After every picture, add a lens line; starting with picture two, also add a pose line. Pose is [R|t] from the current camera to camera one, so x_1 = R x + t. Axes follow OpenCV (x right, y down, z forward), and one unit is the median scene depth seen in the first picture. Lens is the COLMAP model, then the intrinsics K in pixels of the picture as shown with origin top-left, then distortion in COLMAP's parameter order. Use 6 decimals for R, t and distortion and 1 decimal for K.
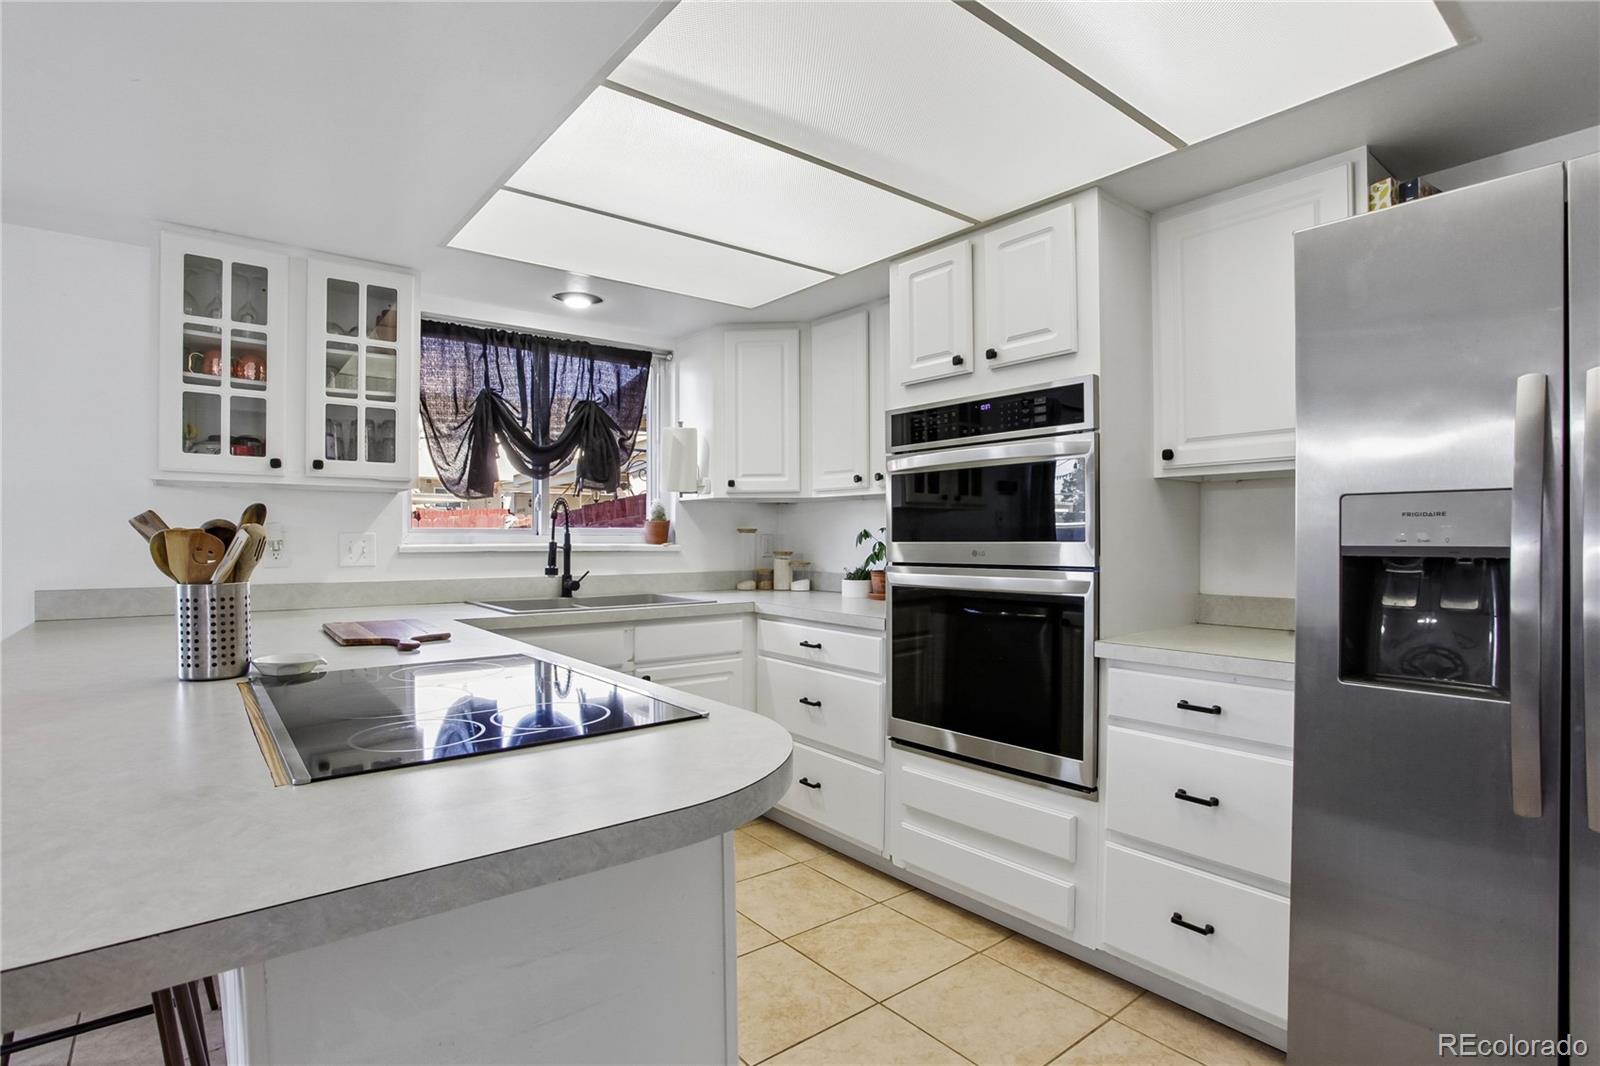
lens RADIAL K [[789.9, 0, 800.0], [0, 789.9, 533.0], [0, 0, 1]] dist [-0.078819, 0.039648]
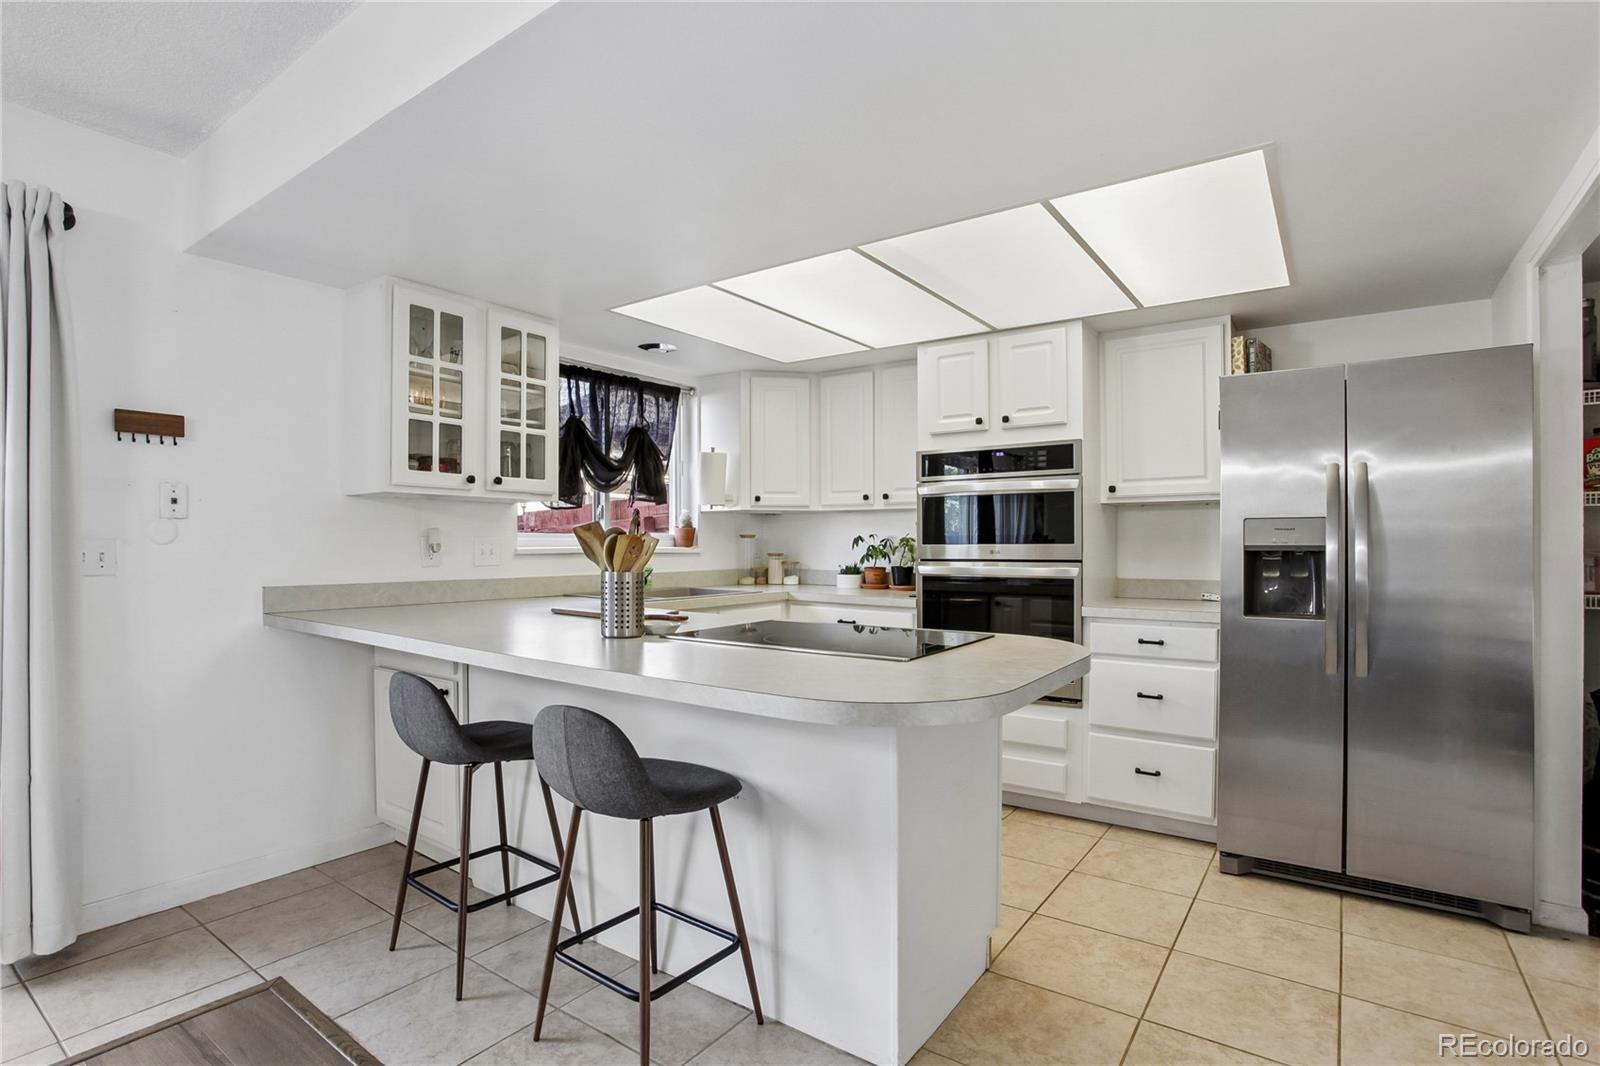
lens RADIAL K [[789.9, 0, 800.0], [0, 789.9, 533.0], [0, 0, 1]] dist [-0.078819, 0.039648]
pose [[0.962466, 0.004662, 0.271363, -0.492663], [-0.002610, 0.999965, -0.007921, 0.002310], [-0.271390, 0.006916, 0.962444, -0.307366]]
